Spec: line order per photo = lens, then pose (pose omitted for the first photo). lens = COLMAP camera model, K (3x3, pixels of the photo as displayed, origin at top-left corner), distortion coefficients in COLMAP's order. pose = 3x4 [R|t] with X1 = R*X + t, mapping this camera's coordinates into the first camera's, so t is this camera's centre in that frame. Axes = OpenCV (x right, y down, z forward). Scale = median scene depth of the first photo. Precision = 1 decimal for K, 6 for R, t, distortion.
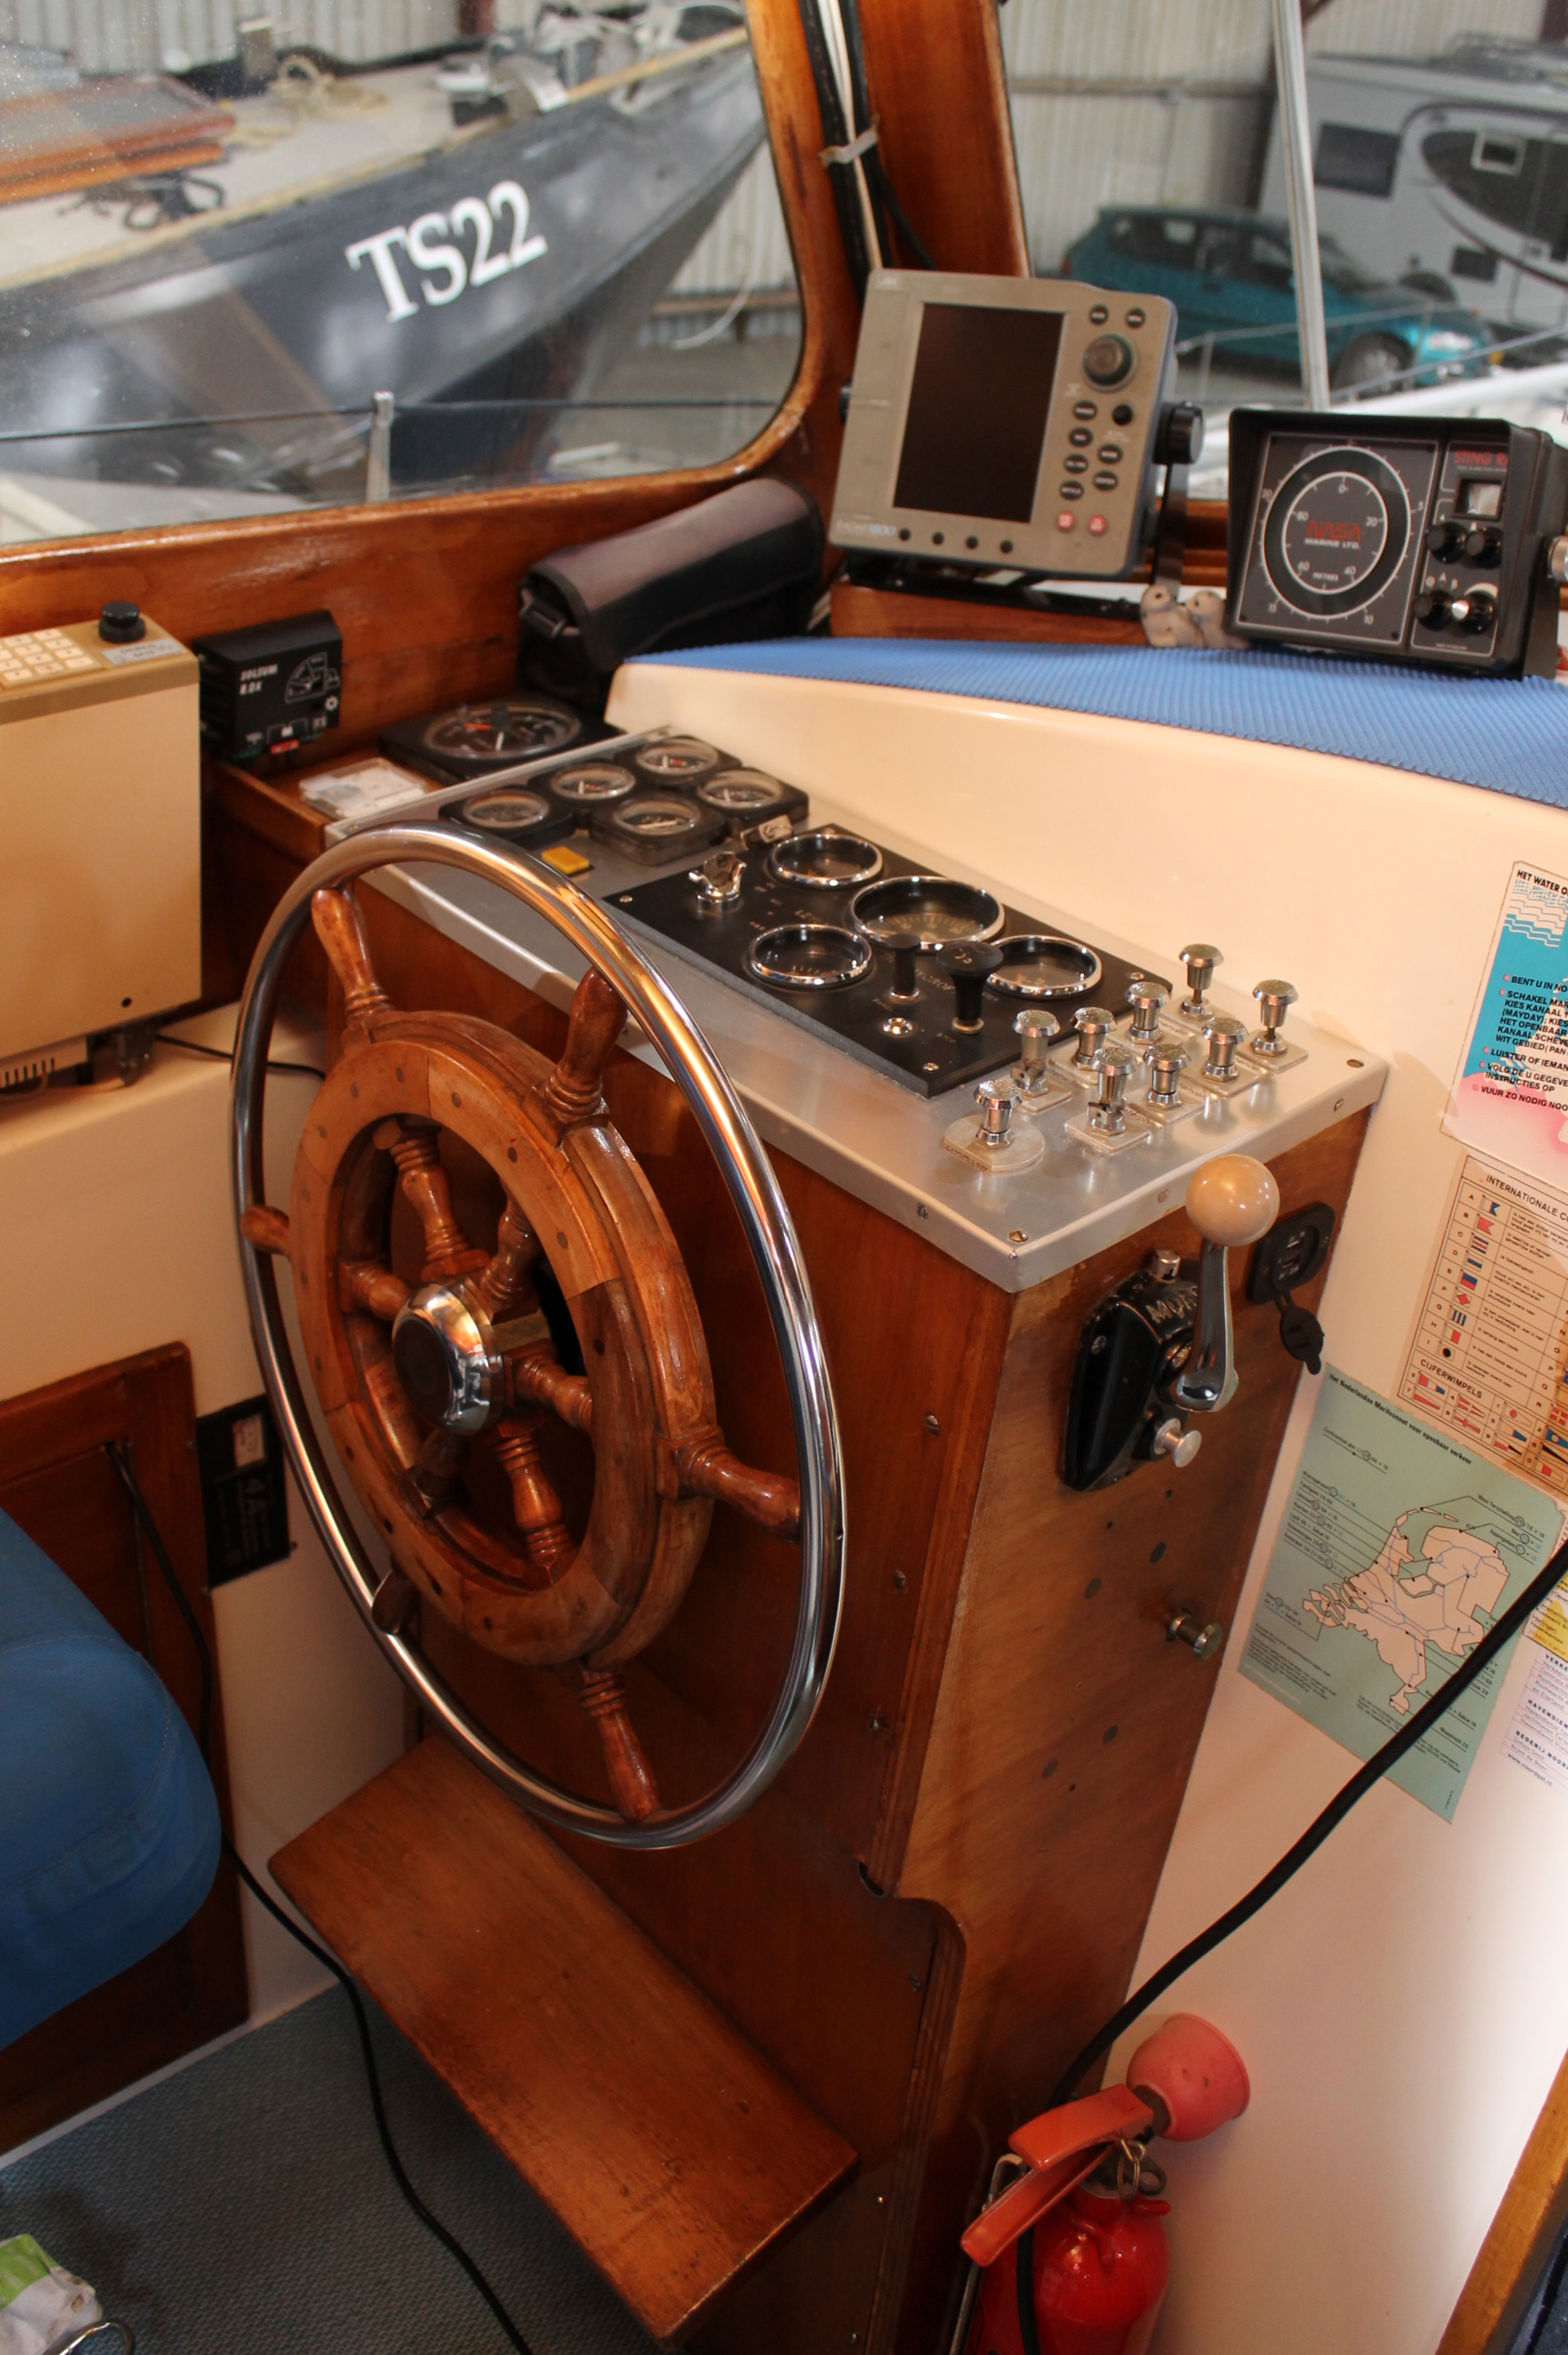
lens RADIAL K [[2178.0, 0, 784.0], [0, 2178.0, 1177.5], [0, 0, 1]] dist [-0.117486, 0.015778]
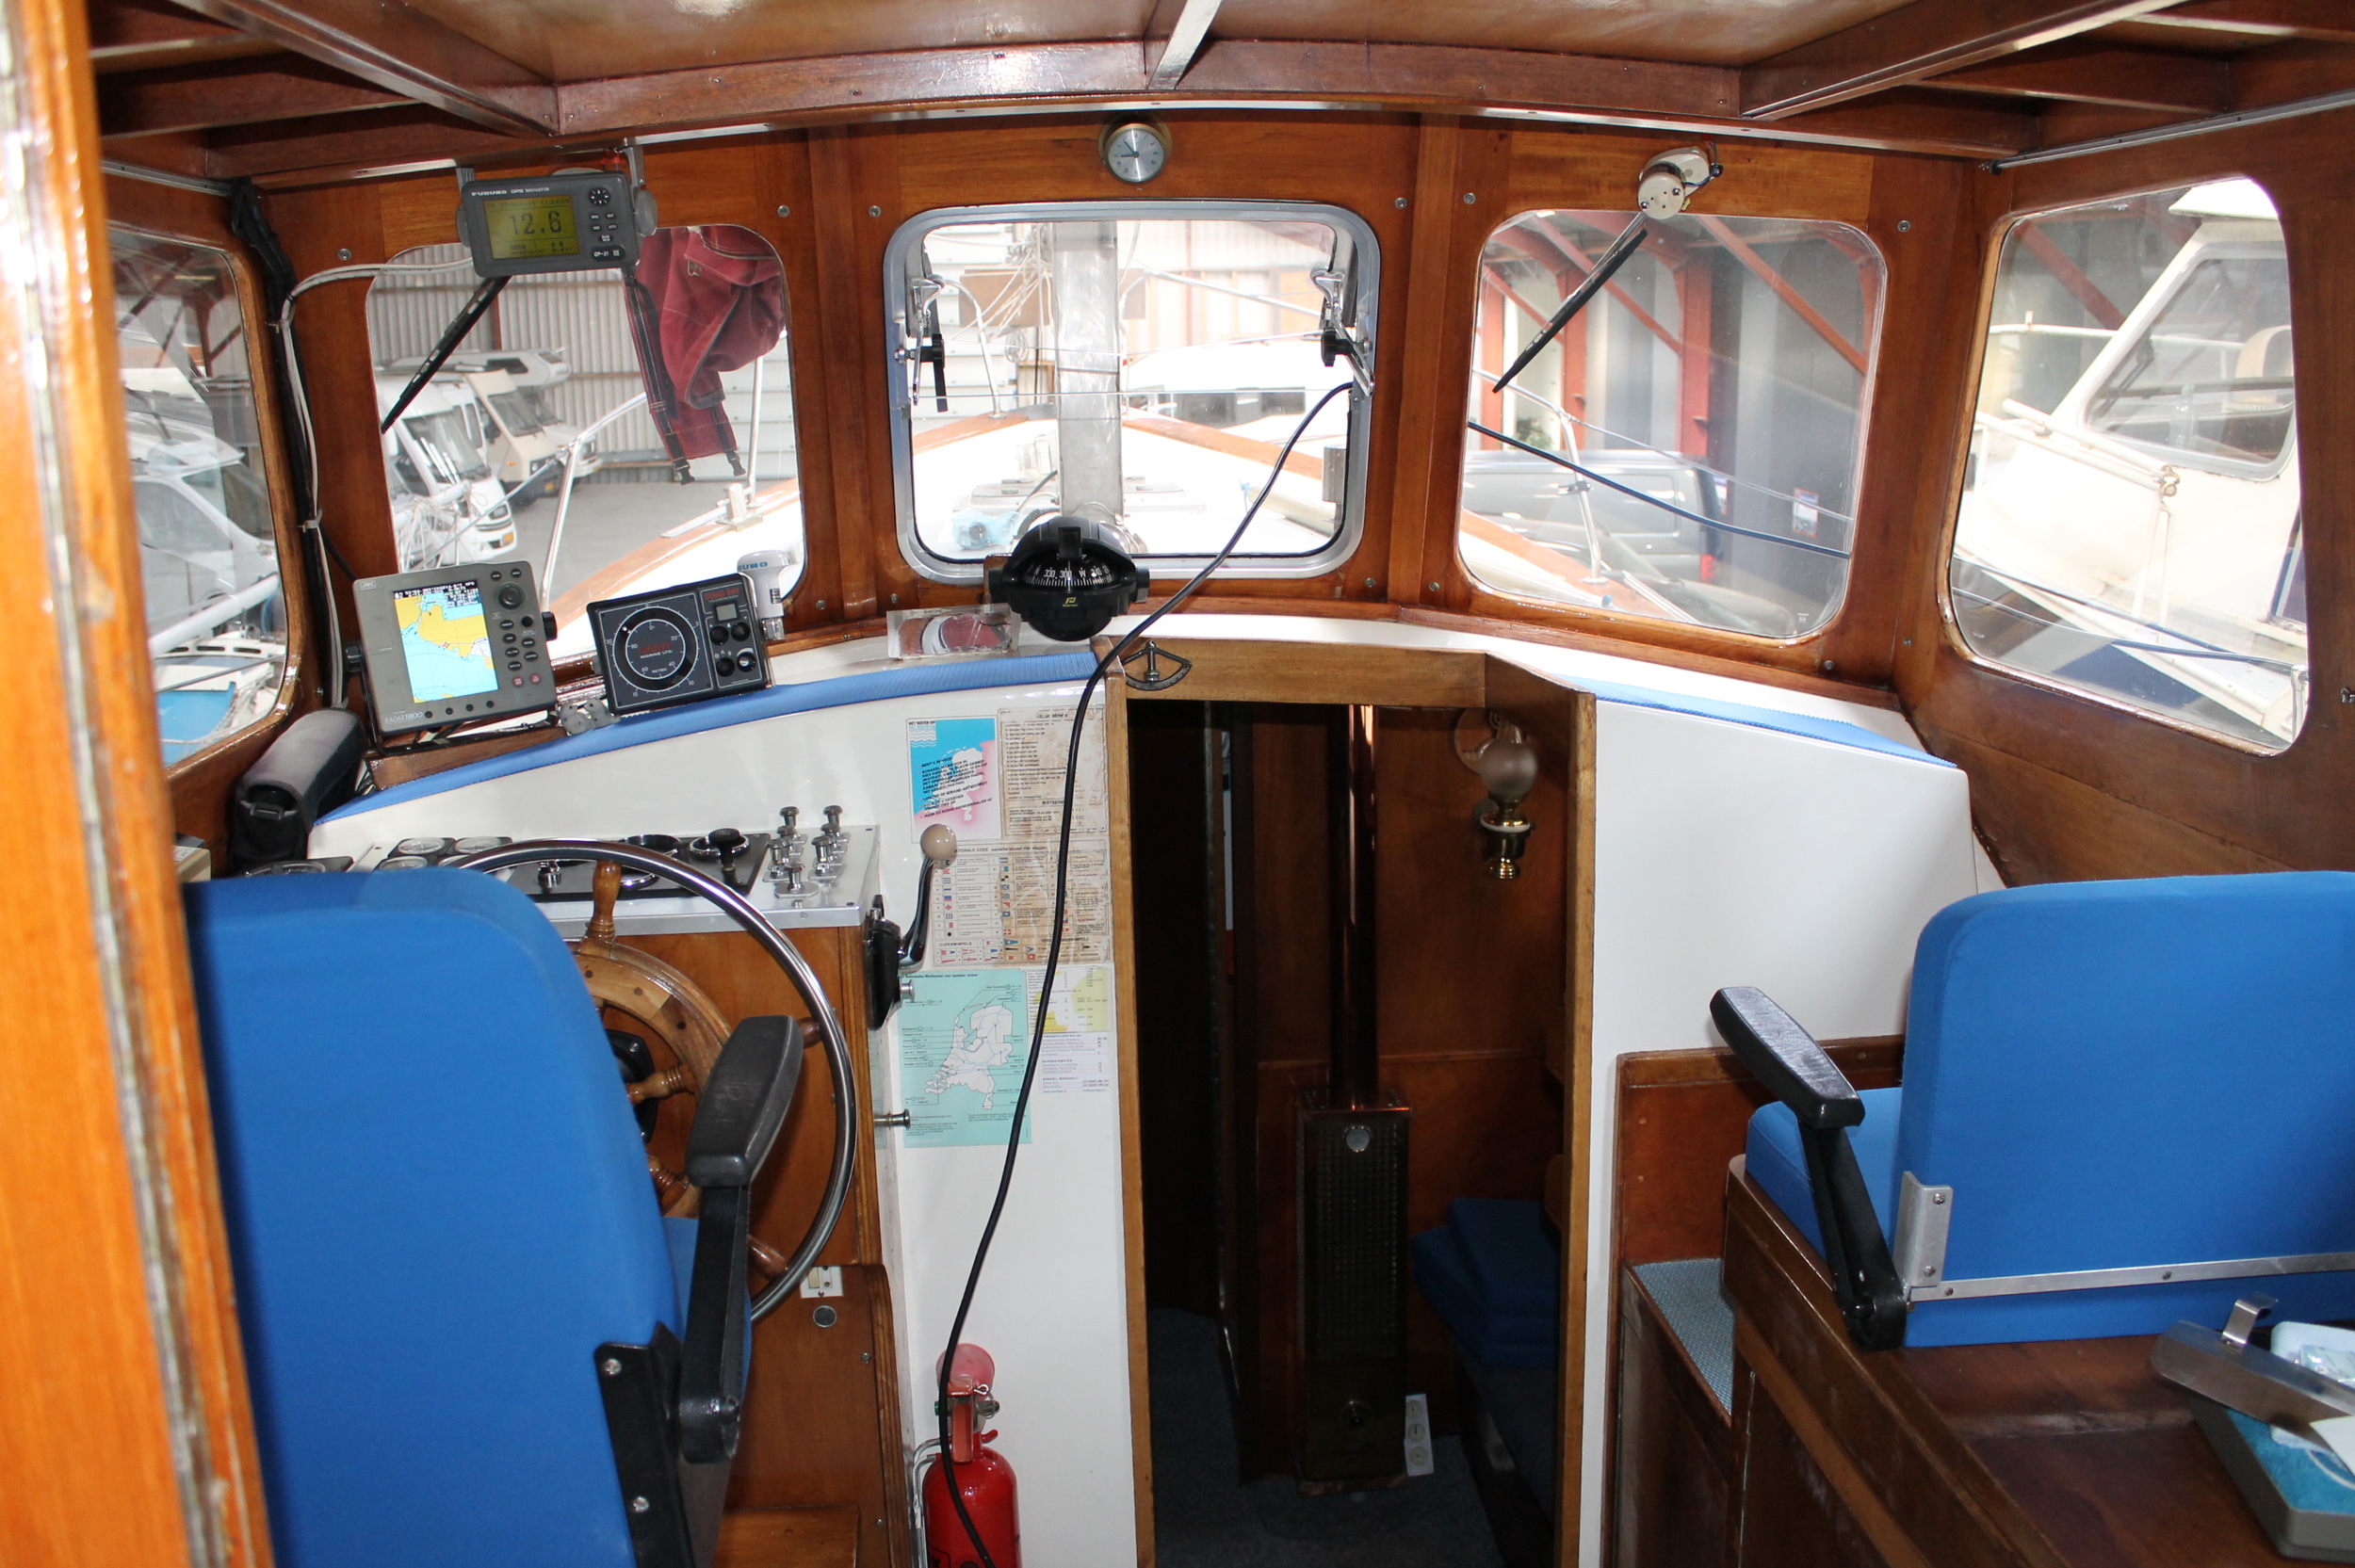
lens RADIAL K [[1983.5, 0, 1191.4], [0, 1983.5, 771.2], [0, 0, 1]] dist [-0.183283, 0.159790]
pose [[0.584346, -0.254871, 0.770442, -0.895979], [0.456765, 0.888027, -0.052667, 0.125500], [-0.670750, 0.382687, 0.635331, -0.455699]]
